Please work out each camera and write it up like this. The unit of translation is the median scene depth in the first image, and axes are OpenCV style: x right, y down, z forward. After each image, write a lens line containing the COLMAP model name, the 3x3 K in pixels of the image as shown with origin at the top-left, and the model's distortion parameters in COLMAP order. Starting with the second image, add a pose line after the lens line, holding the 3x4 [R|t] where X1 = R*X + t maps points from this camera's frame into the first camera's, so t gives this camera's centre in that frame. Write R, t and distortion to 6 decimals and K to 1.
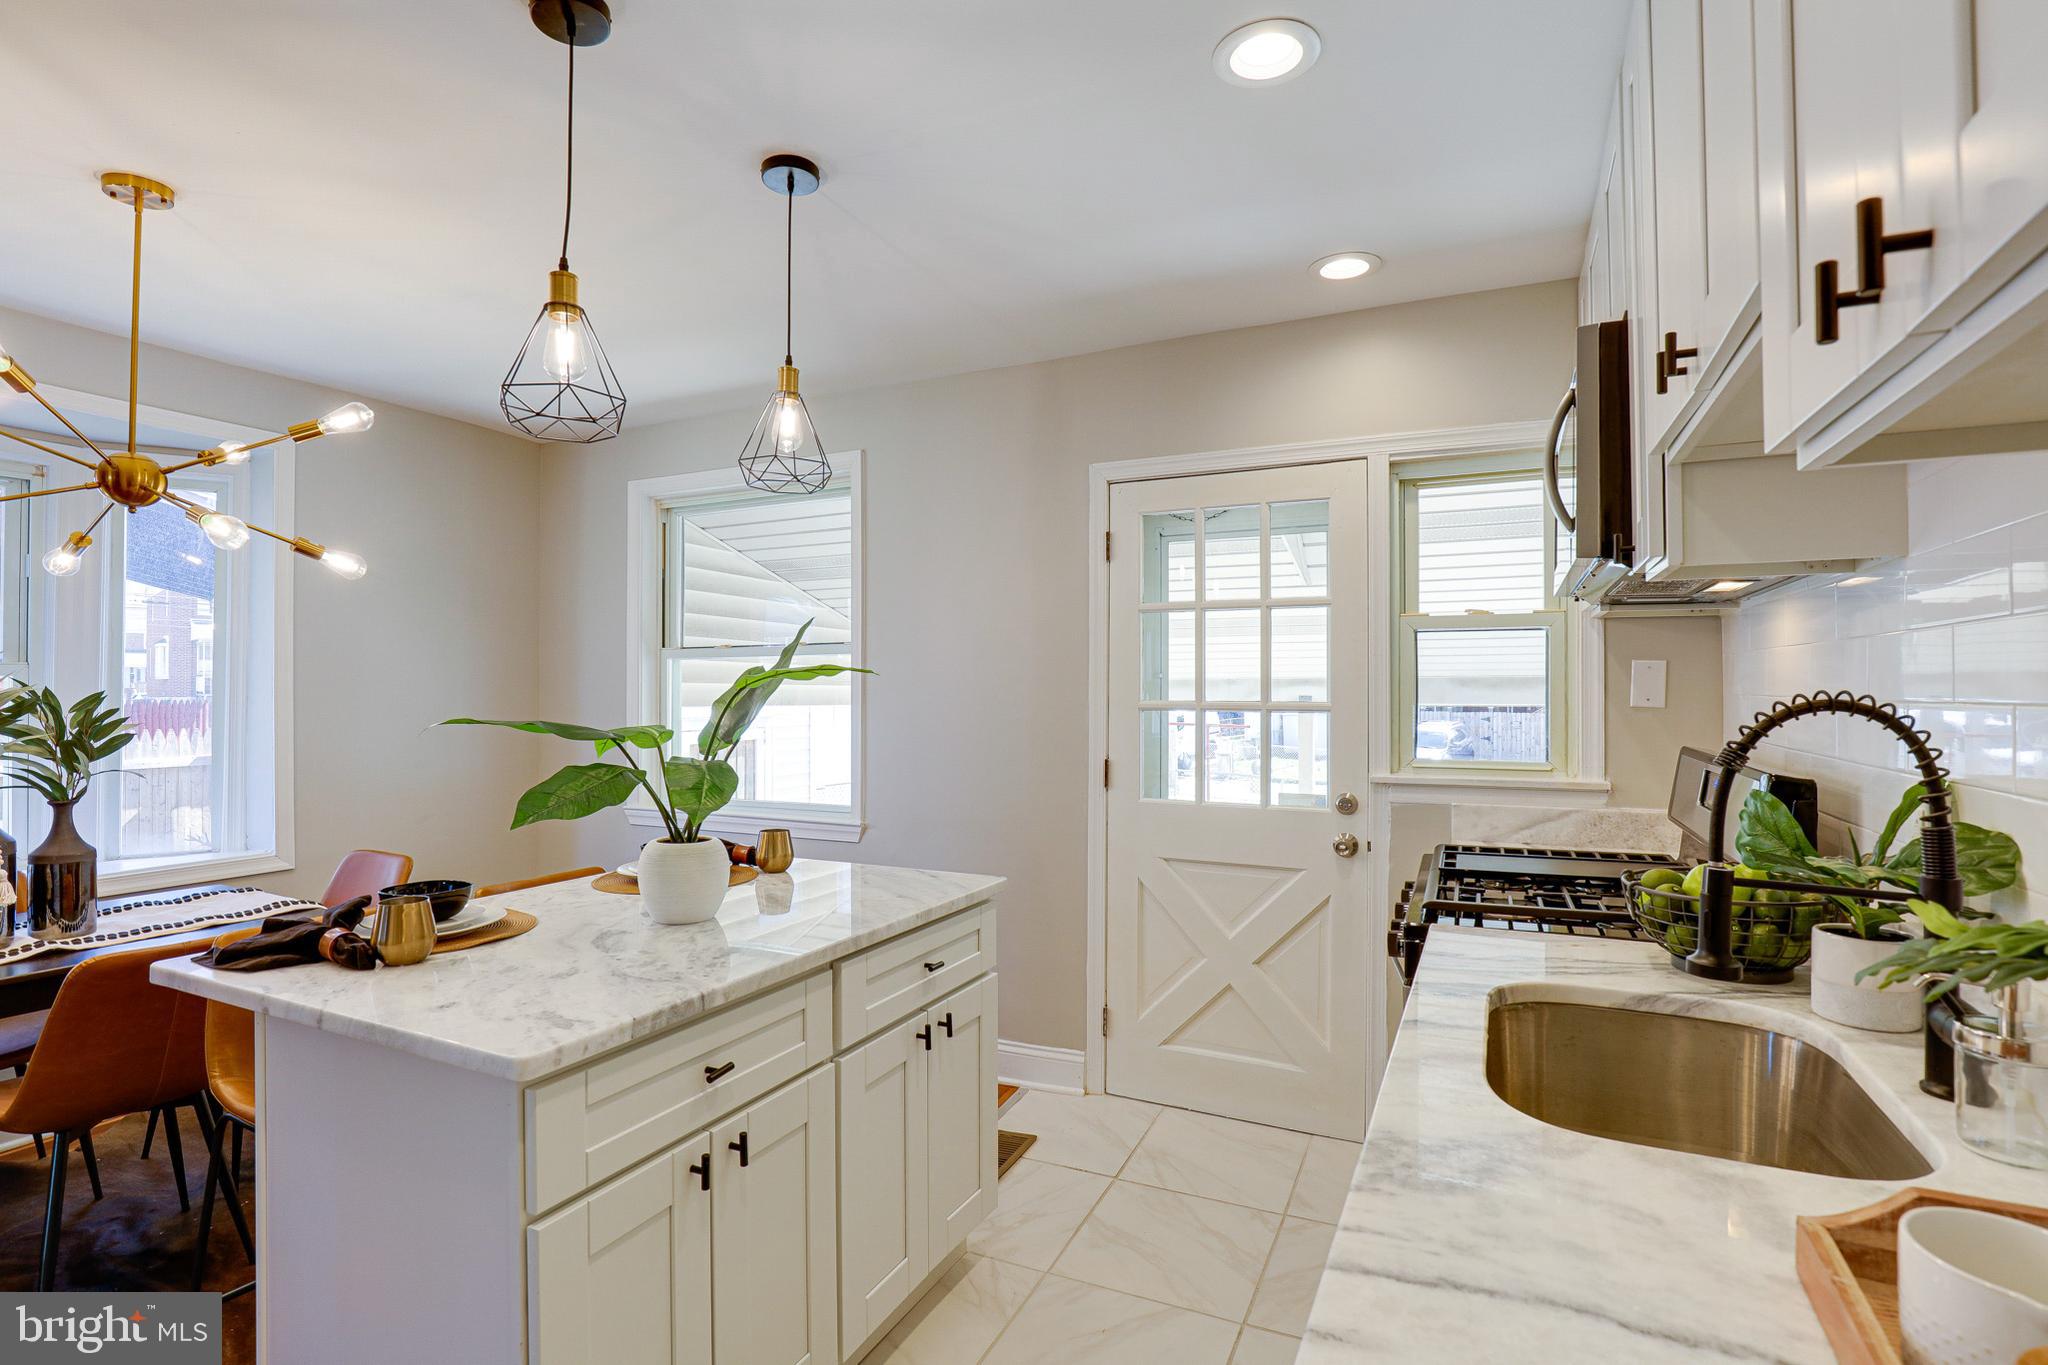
lens RADIAL K [[956.1, 0, 1033.5], [0, 956.1, 683.7], [0, 0, 1]] dist [-0.033048, 0.005196]
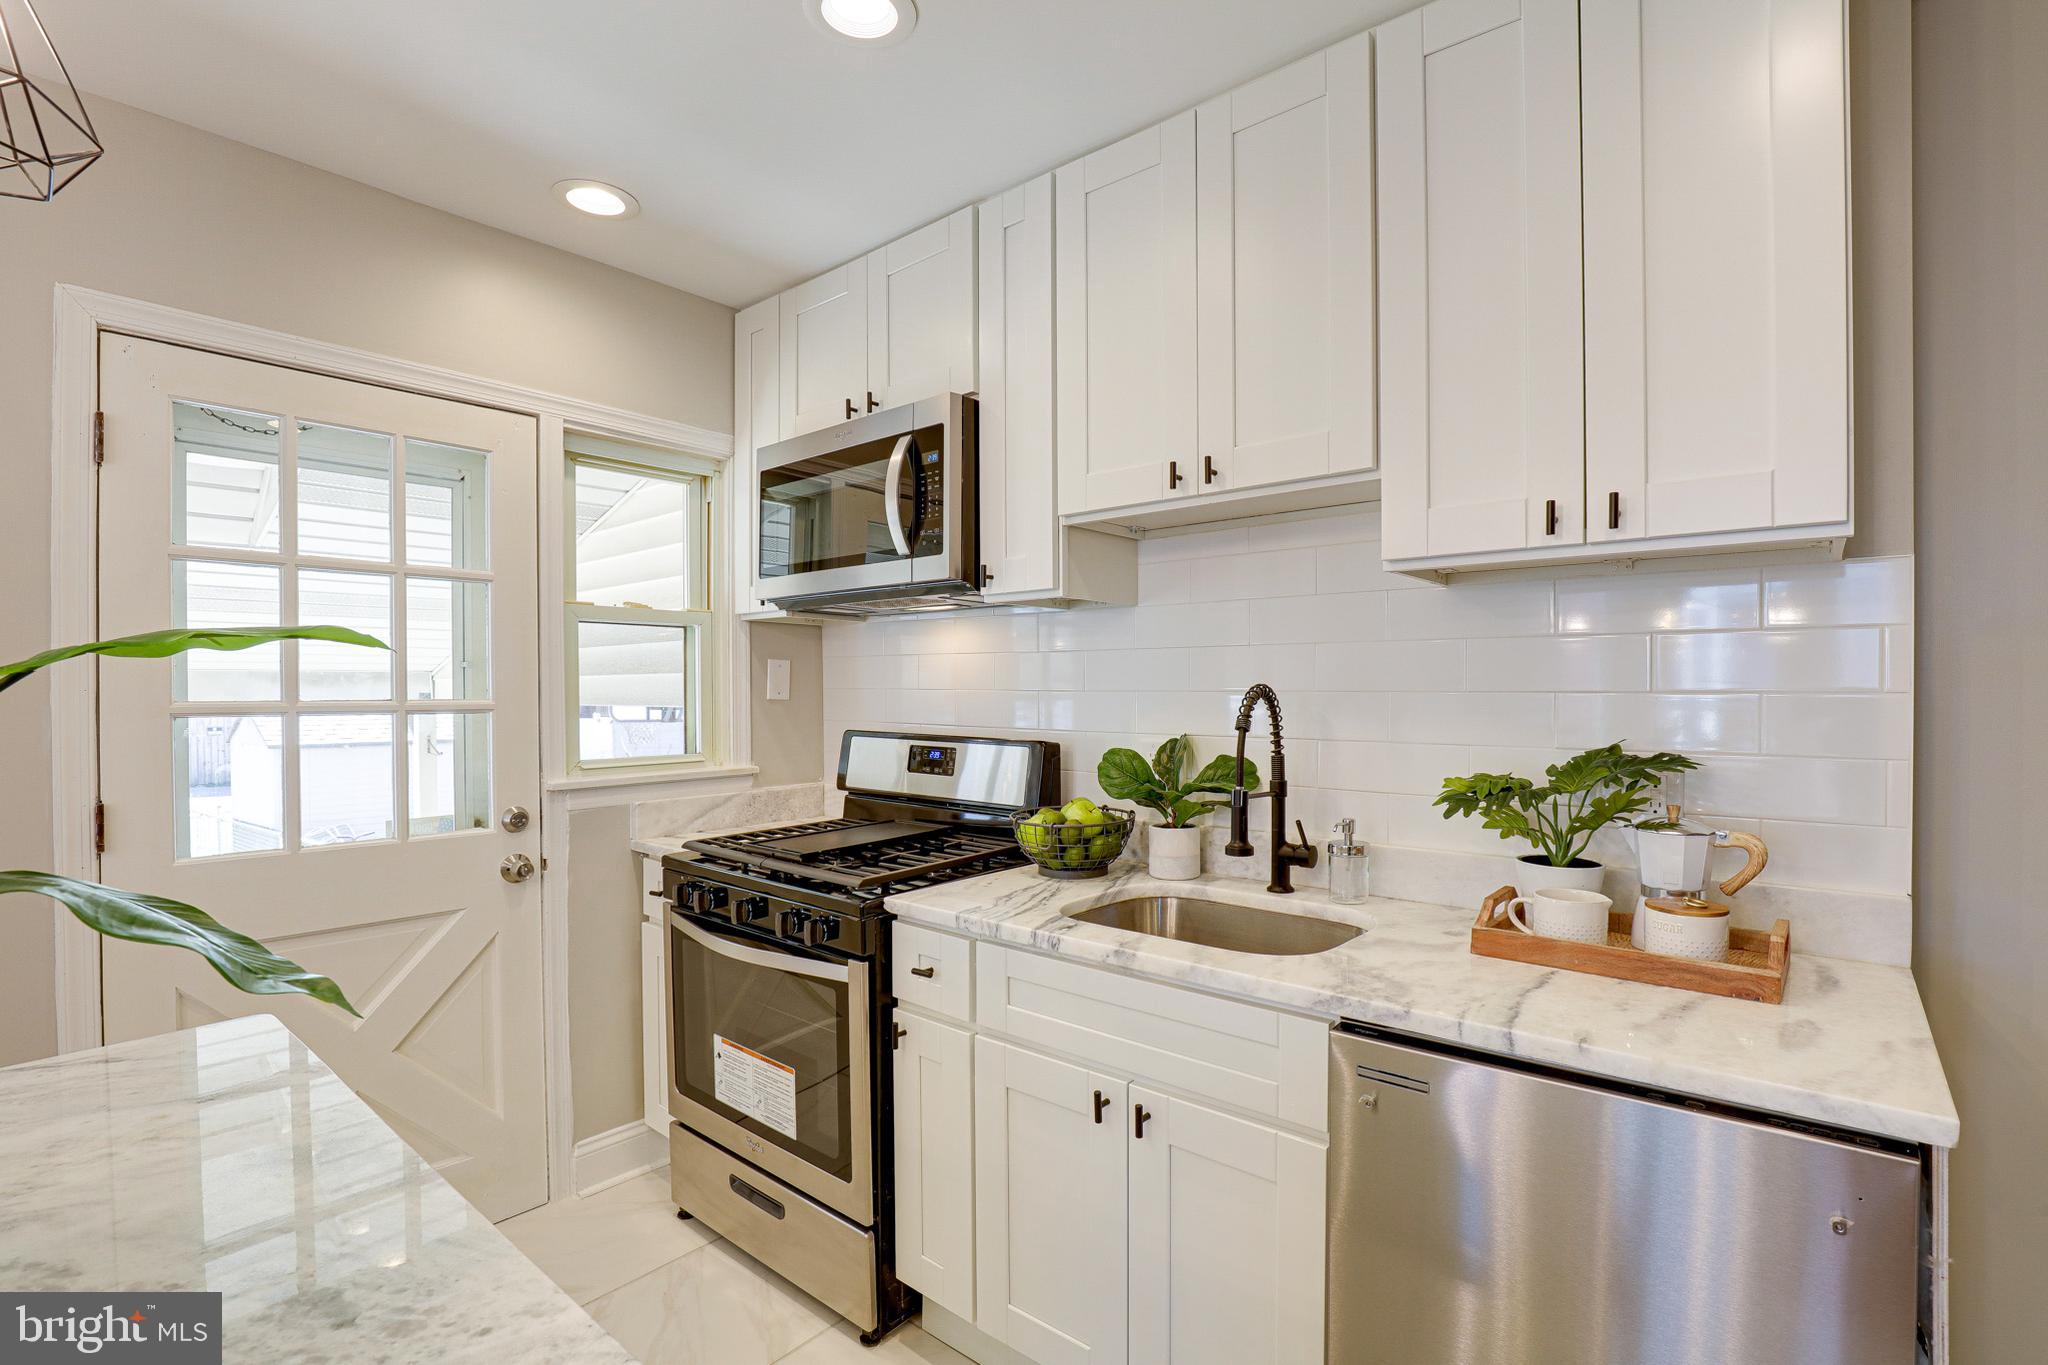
lens RADIAL K [[956.1, 0, 1043.1], [0, 956.1, 695.6], [0, 0, 1]] dist [-0.033048, 0.005196]
pose [[0.247455, -0.009406, 0.968854, -0.408475], [-0.005536, 0.999923, 0.011122, 0.004634], [-0.968884, -0.008115, 0.247384, 0.378358]]
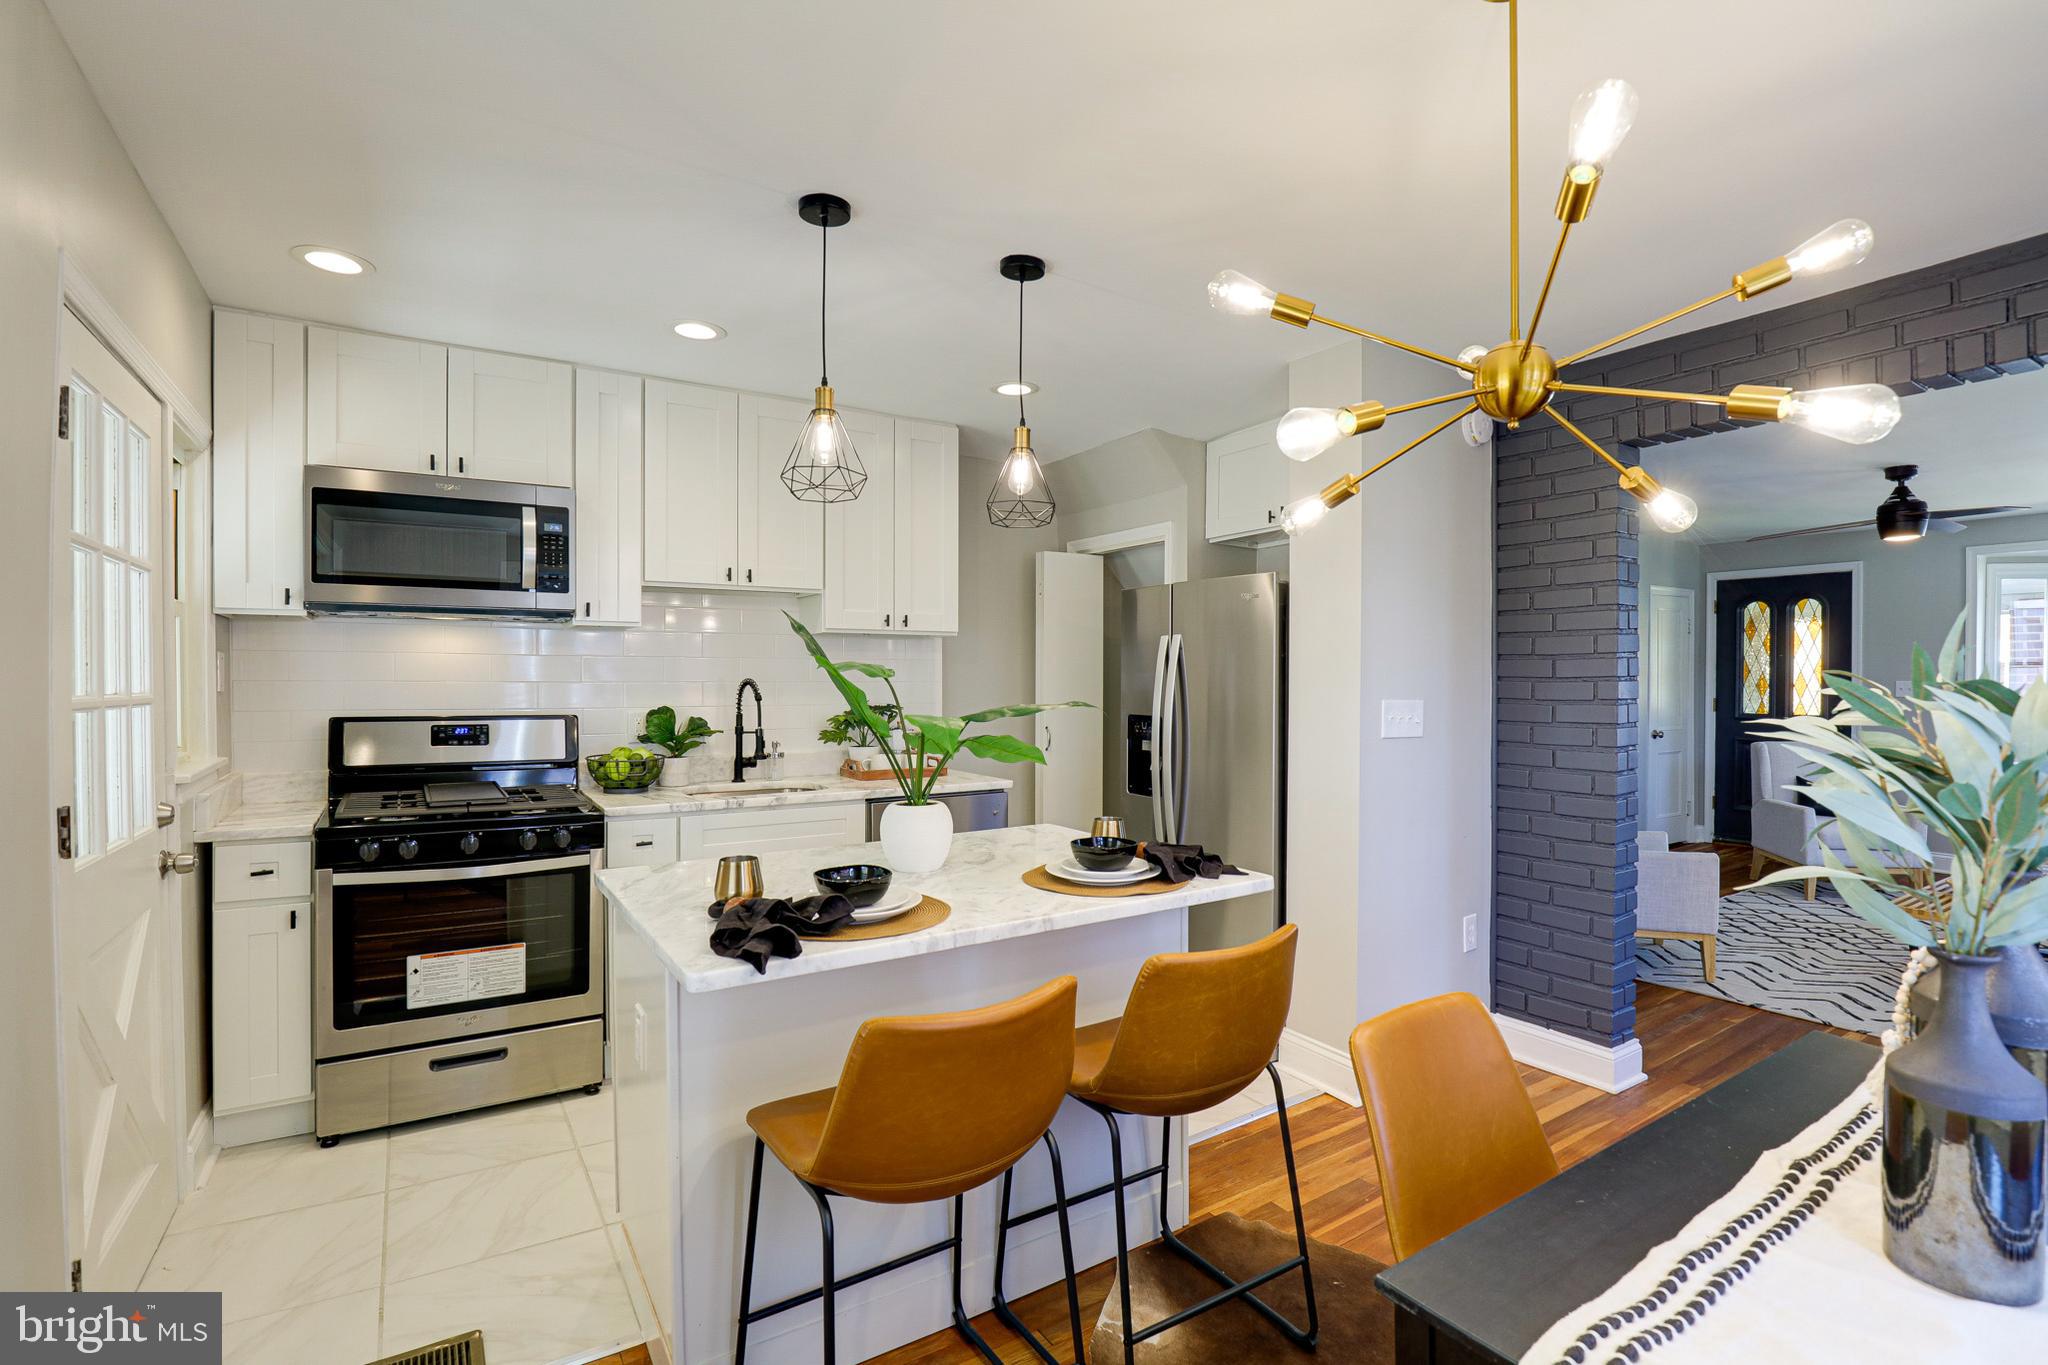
lens RADIAL K [[956.1, 0, 1036.9], [0, 956.1, 684.1], [0, 0, 1]] dist [-0.033048, 0.005196]
pose [[-0.859063, -0.004828, 0.511846, -0.820217], [-0.006012, 0.999982, -0.000659, 0.010096], [-0.511834, -0.003644, -0.859077, 1.457018]]
